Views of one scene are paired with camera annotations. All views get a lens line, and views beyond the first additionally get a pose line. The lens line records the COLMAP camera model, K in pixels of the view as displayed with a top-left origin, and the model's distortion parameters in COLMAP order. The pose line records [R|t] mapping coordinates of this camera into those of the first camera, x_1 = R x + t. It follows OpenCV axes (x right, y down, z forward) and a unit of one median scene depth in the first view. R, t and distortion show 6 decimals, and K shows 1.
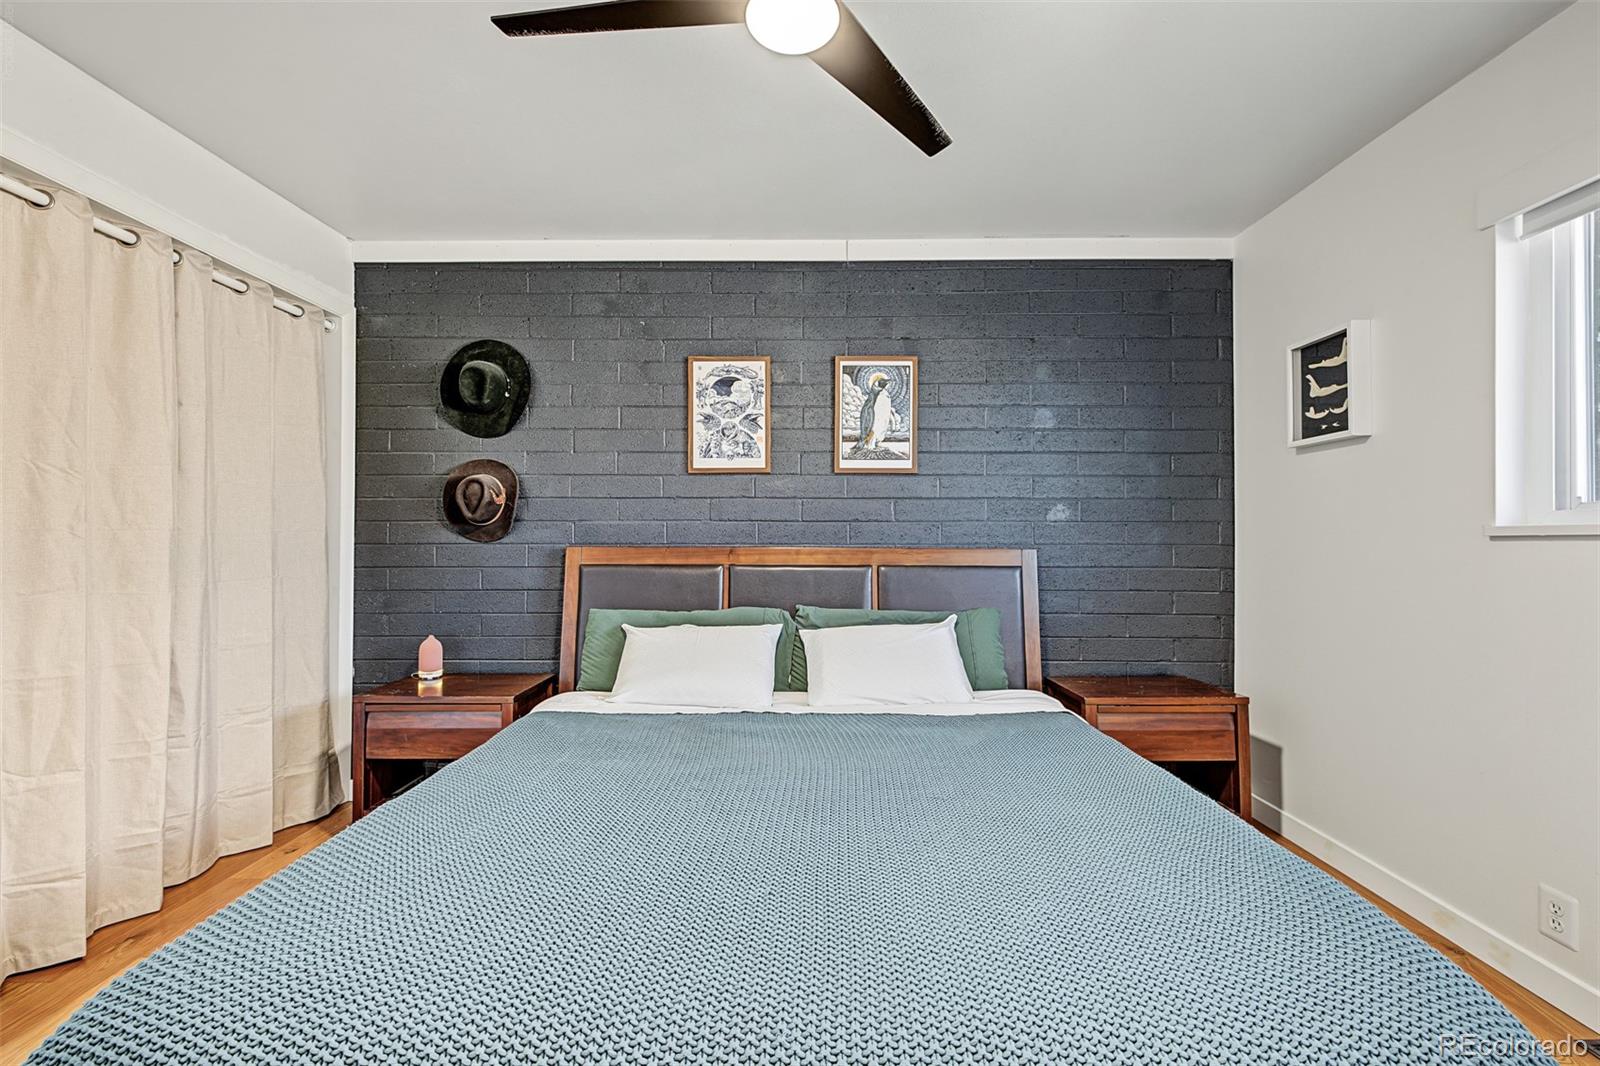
lens RADIAL K [[672.7, 0, 792.5], [0, 672.7, 533.6], [0, 0, 1]] dist [0.007789, -0.000743]
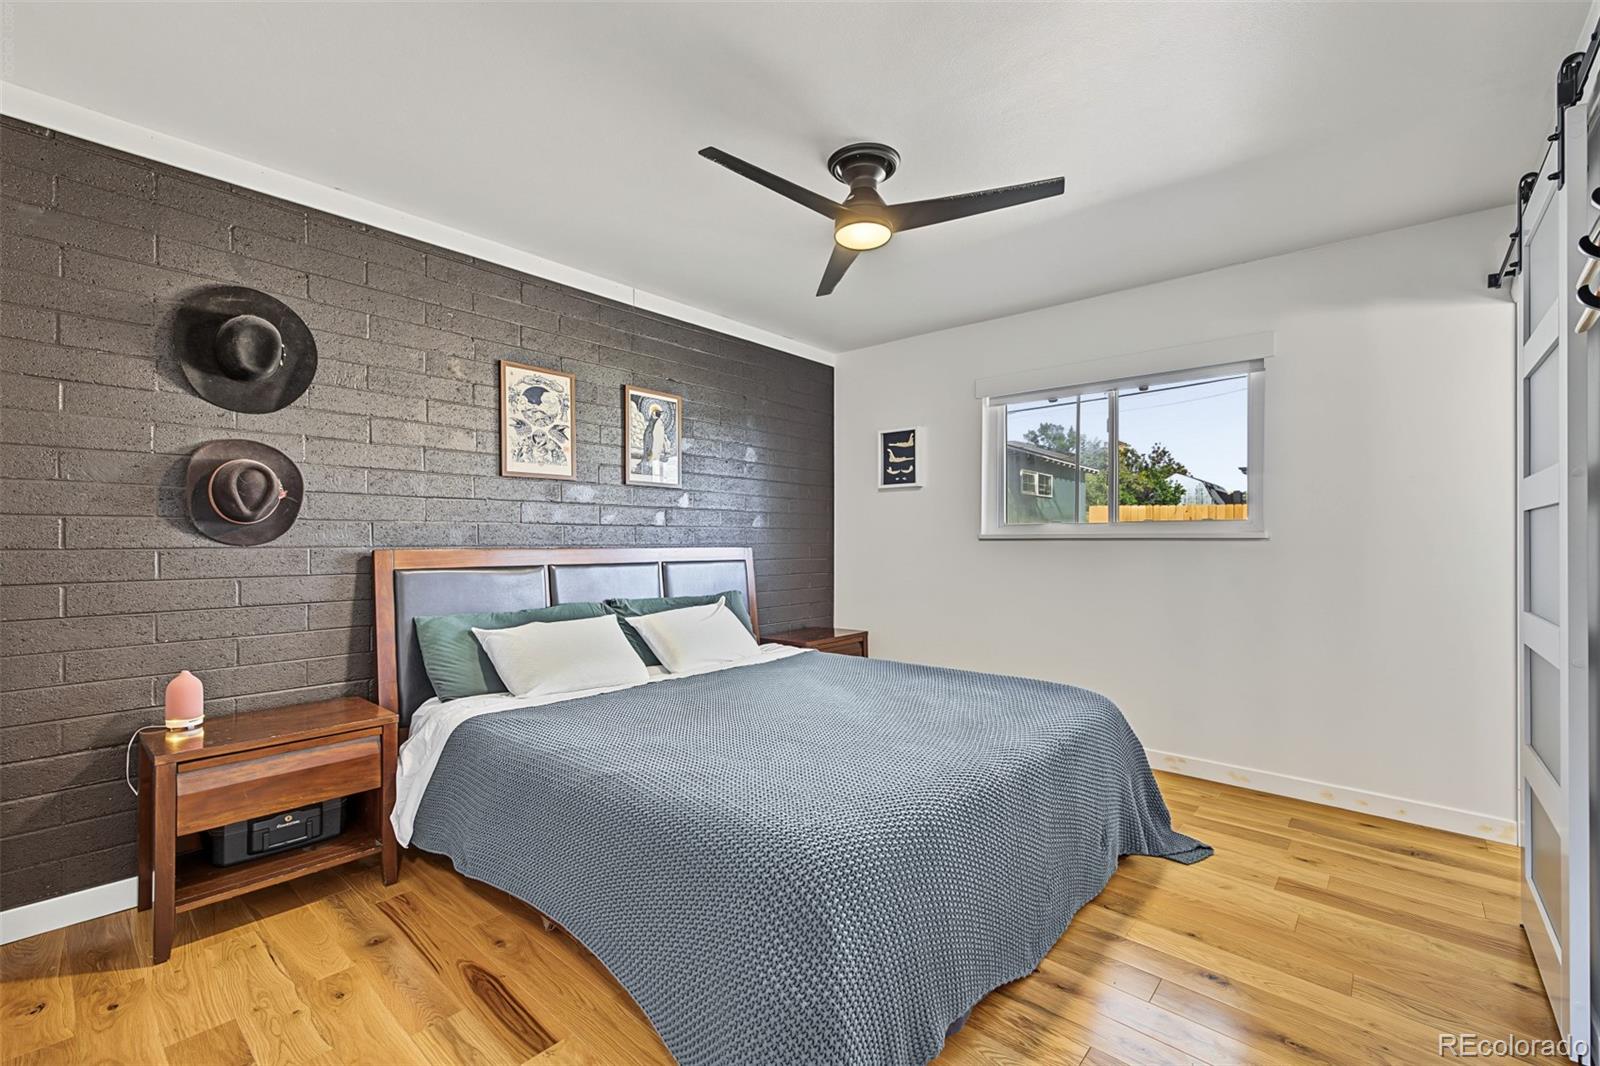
lens RADIAL K [[676.6, 0, 797.4], [0, 676.6, 542.7], [0, 0, 1]] dist [0.001251, -0.000190]
pose [[0.656180, -0.004219, 0.754593, -0.630916], [-0.003990, 0.999951, 0.009060, -0.000249], [-0.754594, -0.008956, 0.656131, -0.002525]]
